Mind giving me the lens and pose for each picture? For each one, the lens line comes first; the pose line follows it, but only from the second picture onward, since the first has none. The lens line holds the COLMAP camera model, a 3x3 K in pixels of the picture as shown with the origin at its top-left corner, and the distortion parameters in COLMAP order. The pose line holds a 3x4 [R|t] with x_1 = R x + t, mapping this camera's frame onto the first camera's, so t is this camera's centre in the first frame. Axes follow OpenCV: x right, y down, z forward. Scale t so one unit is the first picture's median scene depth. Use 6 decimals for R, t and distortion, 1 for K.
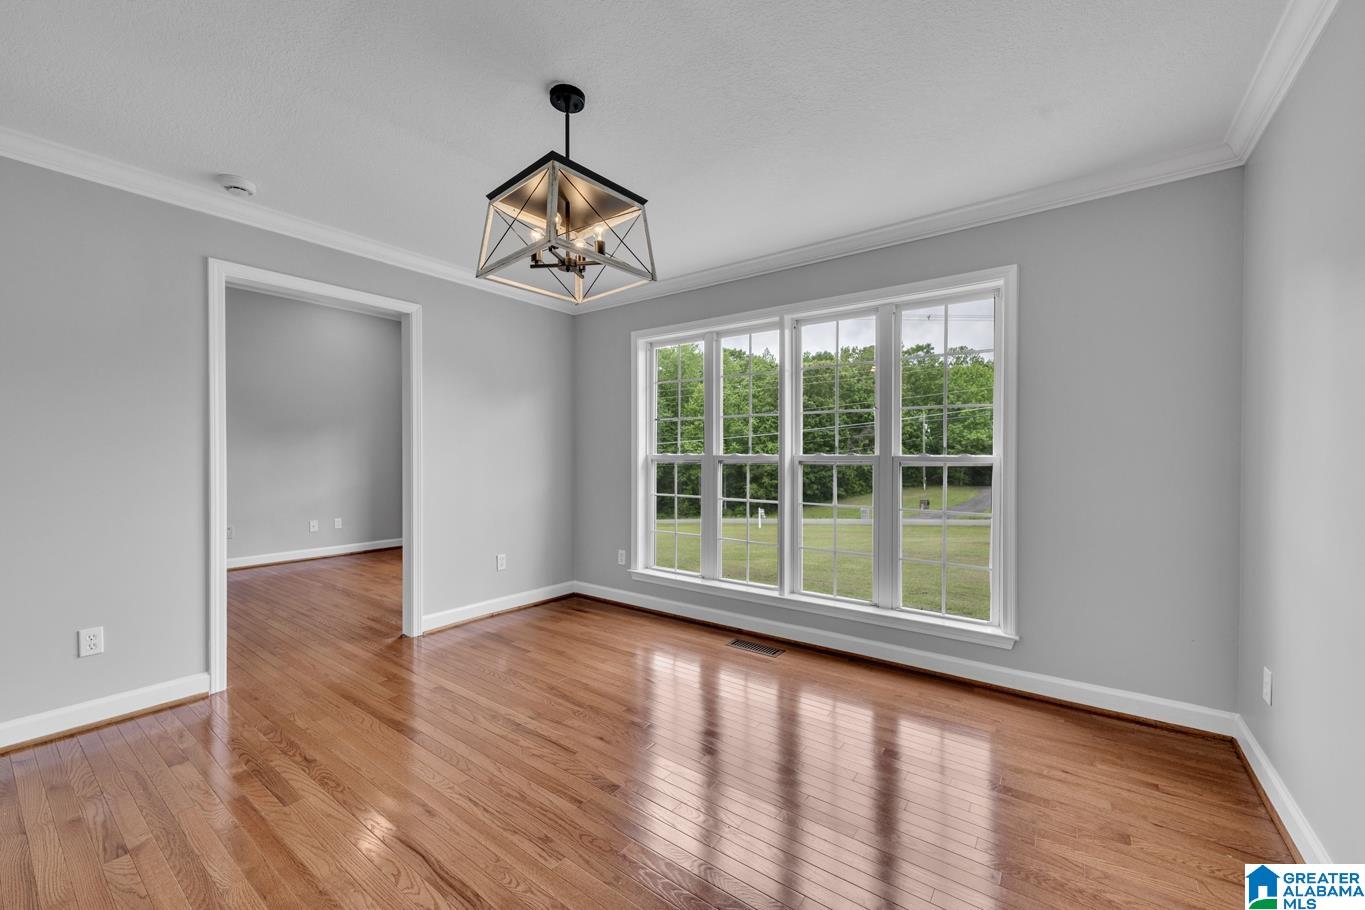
lens RADIAL K [[540.9, 0, 687.9], [0, 540.9, 460.4], [0, 0, 1]] dist [0.001962, 0.000071]
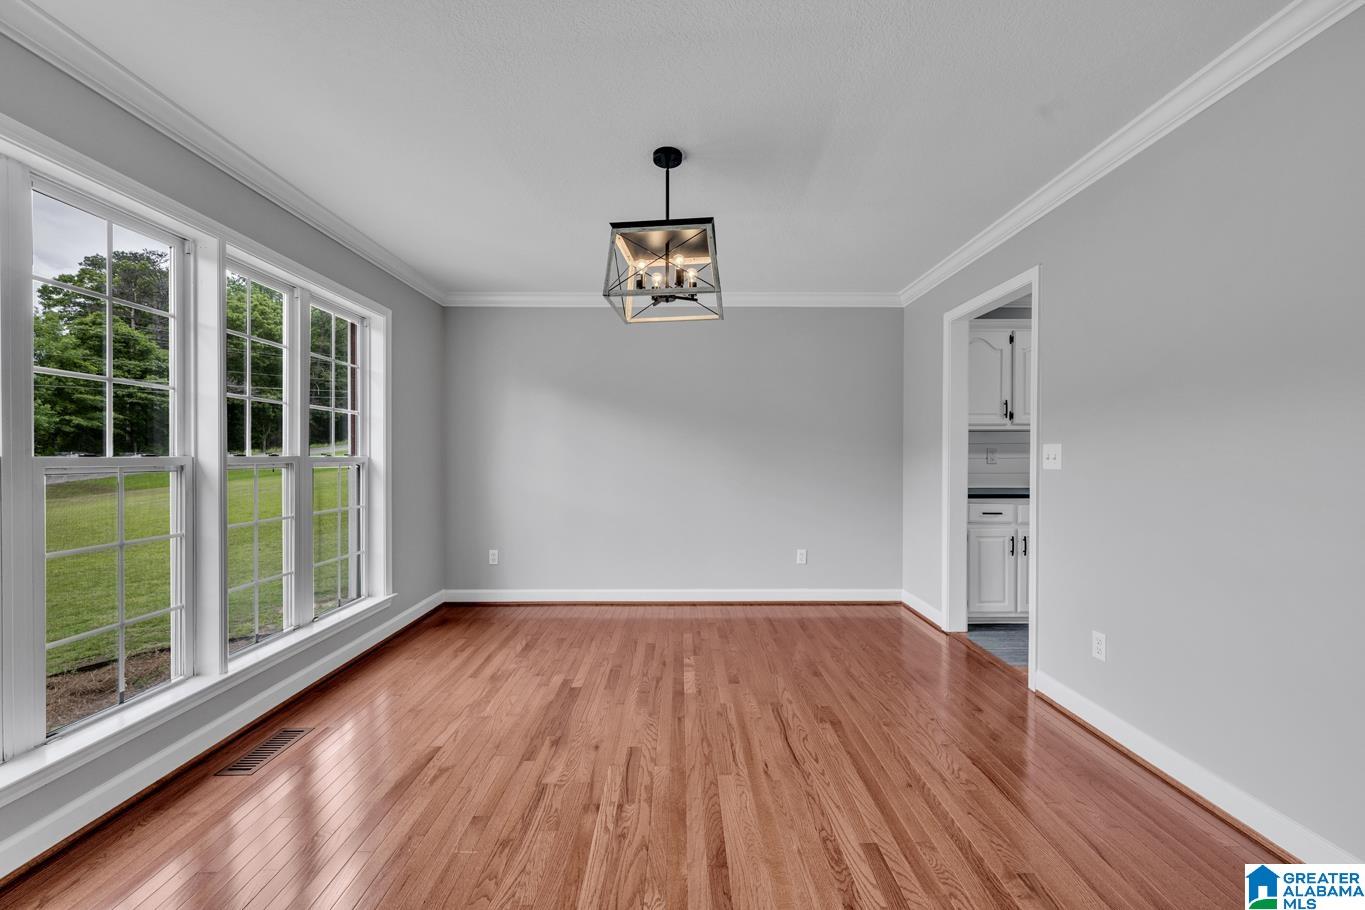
lens RADIAL K [[540.9, 0, 687.9], [0, 540.9, 460.4], [0, 0, 1]] dist [0.001962, 0.000071]
pose [[-0.605454, -0.006390, 0.795854, -1.191483], [0.004332, 0.999927, 0.011323, -0.013880], [-0.795868, 0.010303, -0.605382, 1.681684]]
